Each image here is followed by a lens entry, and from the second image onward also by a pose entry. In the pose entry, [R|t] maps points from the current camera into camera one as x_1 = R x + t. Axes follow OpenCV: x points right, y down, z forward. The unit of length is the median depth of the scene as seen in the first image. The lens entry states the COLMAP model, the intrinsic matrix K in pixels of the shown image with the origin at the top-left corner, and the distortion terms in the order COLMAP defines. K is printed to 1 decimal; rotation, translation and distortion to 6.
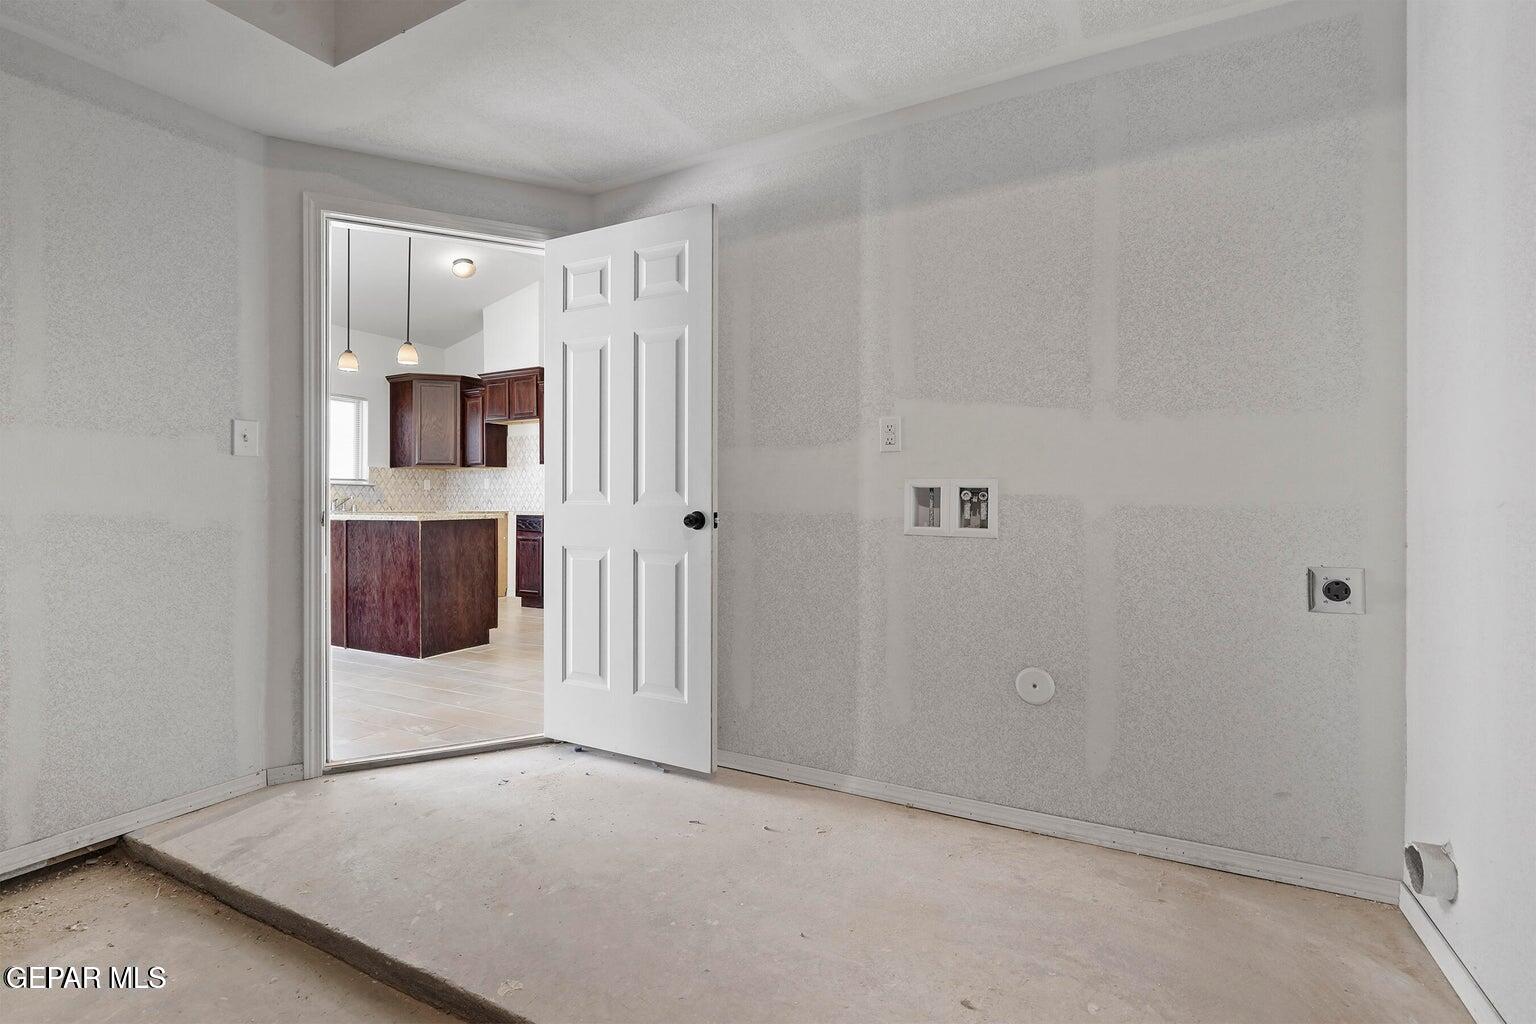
lens RADIAL K [[703.7, 0, 769.6], [0, 703.7, 502.1], [0, 0, 1]] dist [0.000405, 0.000096]
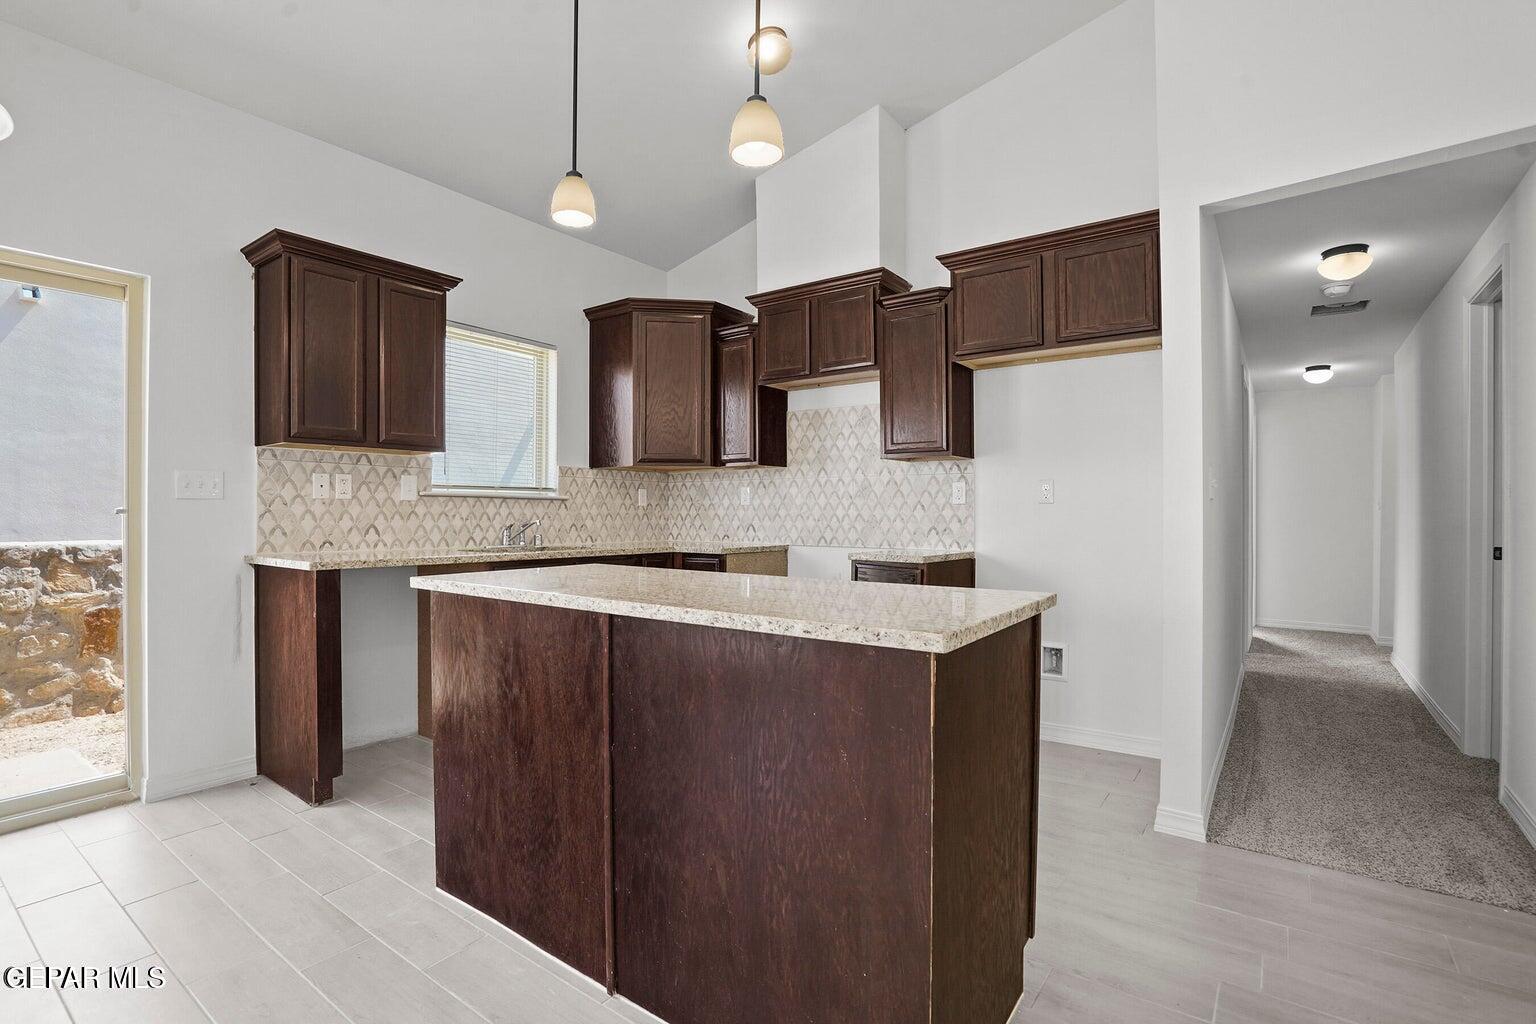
lens RADIAL K [[715.7, 0, 768.0], [0, 715.7, 512.0], [0, 0, 1]] dist [-0.043626, 0.000245]
pose [[0.990466, 0.004397, -0.137684, -0.315869], [-0.004291, 0.999990, 0.001066, -0.014393], [0.137688, -0.000465, 0.990476, 0.444511]]
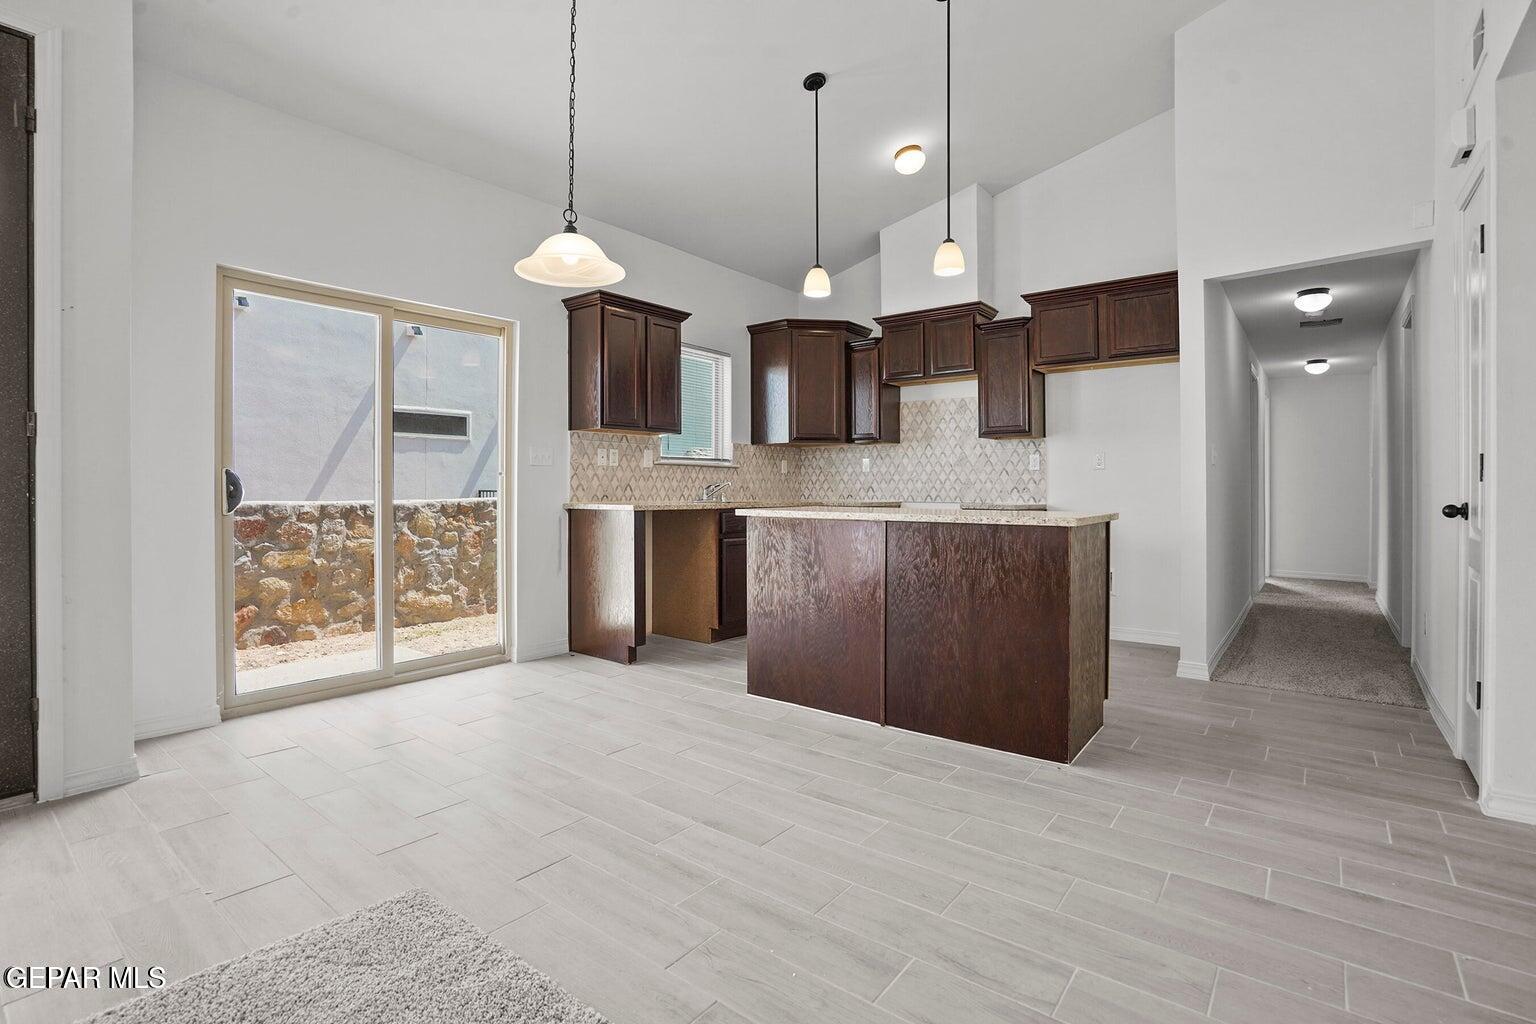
lens RADIAL K [[724.7, 0, 771.5], [0, 724.7, 481.7], [0, 0, 1]] dist [-0.034921, 0.000052]
pose [[0.986444, 0.002808, -0.164072, -0.389061], [-0.003781, 0.999977, -0.005619, -0.004001], [0.164052, 0.006163, 0.986432, 0.225925]]
